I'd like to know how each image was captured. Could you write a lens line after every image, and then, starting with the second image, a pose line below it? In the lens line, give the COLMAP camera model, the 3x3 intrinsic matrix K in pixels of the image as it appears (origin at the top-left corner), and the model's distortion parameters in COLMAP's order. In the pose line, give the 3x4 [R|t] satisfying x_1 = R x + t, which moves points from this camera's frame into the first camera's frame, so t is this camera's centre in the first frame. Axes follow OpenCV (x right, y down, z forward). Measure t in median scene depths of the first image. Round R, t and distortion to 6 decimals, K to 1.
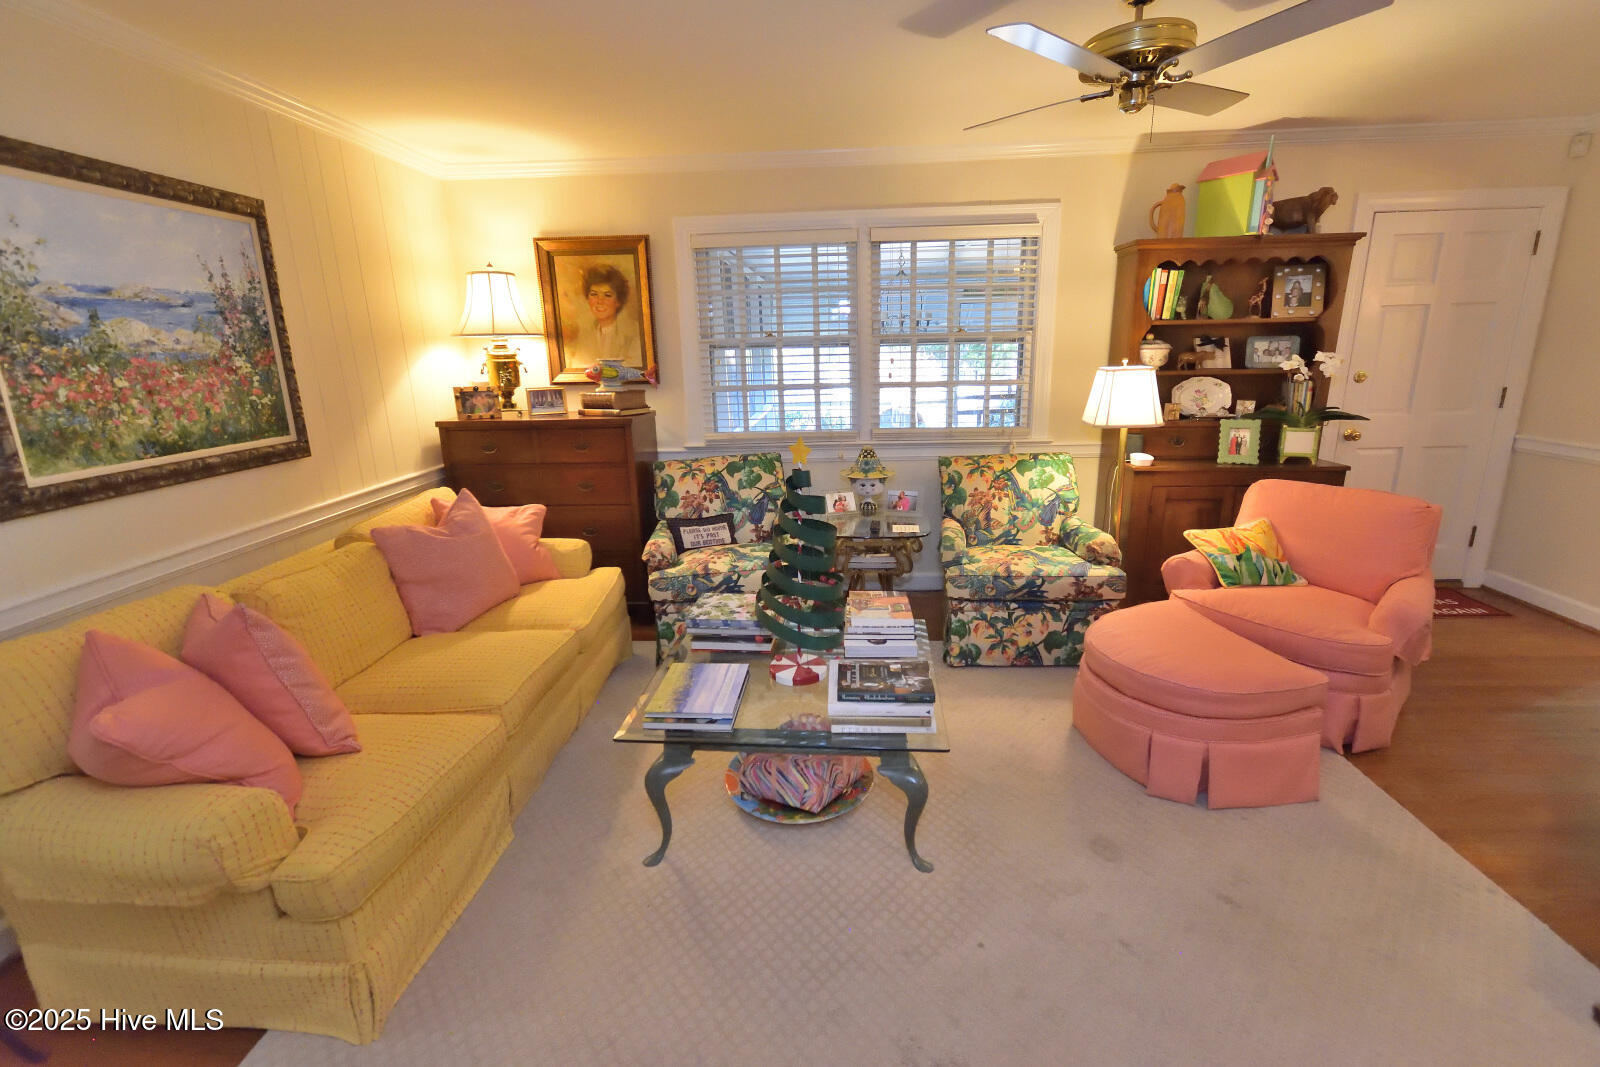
lens RADIAL K [[714.5, 0, 802.2], [0, 714.5, 524.0], [0, 0, 1]] dist [0.012010, -0.000477]
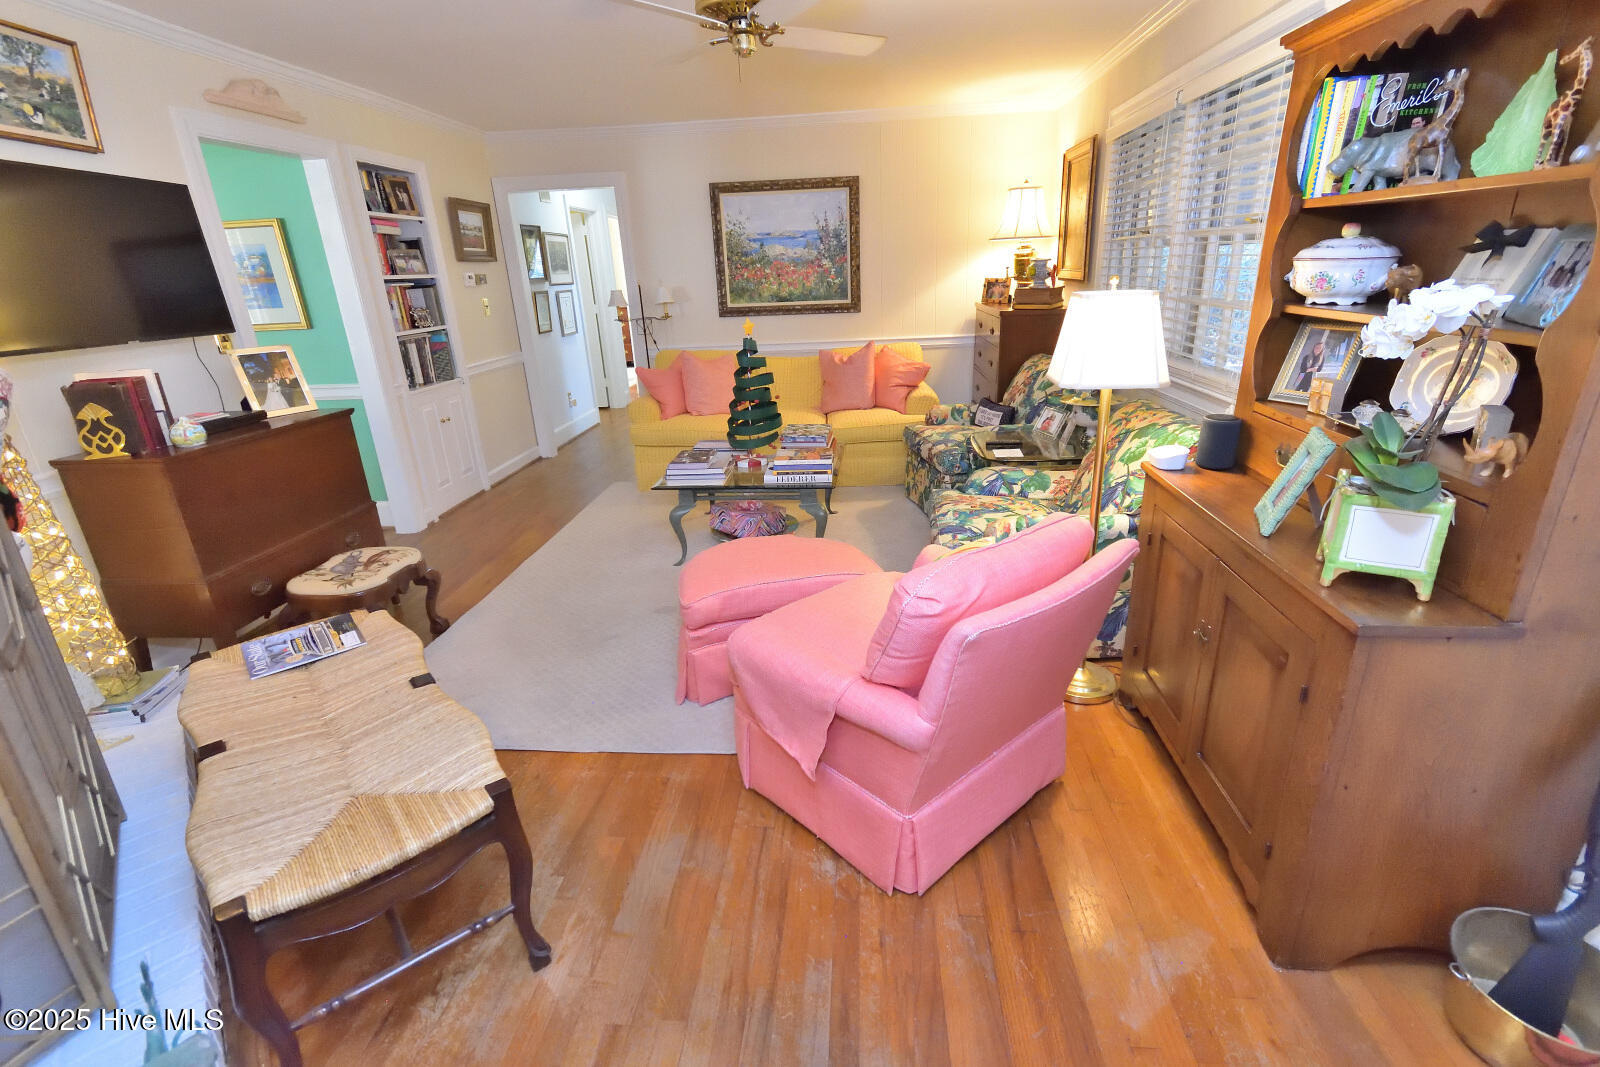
lens RADIAL K [[714.5, 0, 802.2], [0, 714.5, 524.0], [0, 0, 1]] dist [0.012010, -0.000477]
pose [[-0.018861, 0.363453, -0.931422, 1.523132], [-0.209331, 0.909505, 0.359140, -0.273910], [0.977663, 0.201749, 0.058928, 0.994270]]
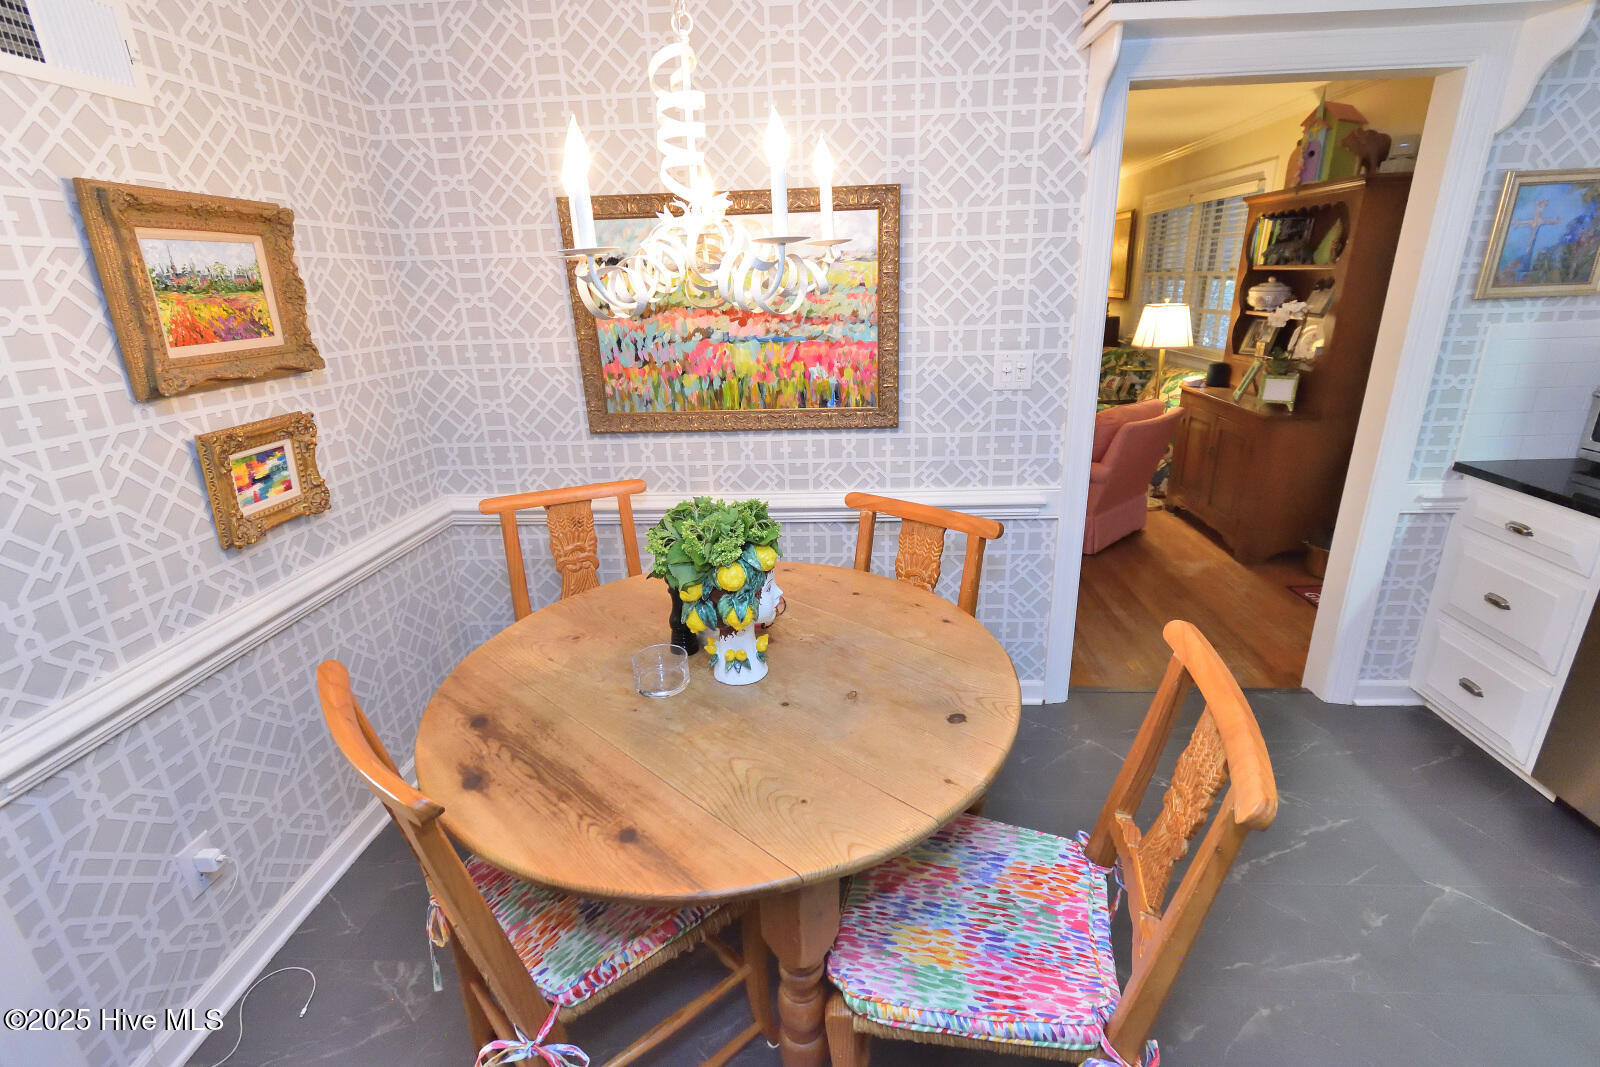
lens RADIAL K [[714.5, 0, 802.2], [0, 714.5, 524.0], [0, 0, 1]] dist [0.012010, -0.000477]
pose [[-0.001096, 0.347889, -0.937535, 2.556388], [-0.223935, 0.913641, 0.339284, -0.195039], [0.974603, 0.210319, 0.076903, 0.407677]]
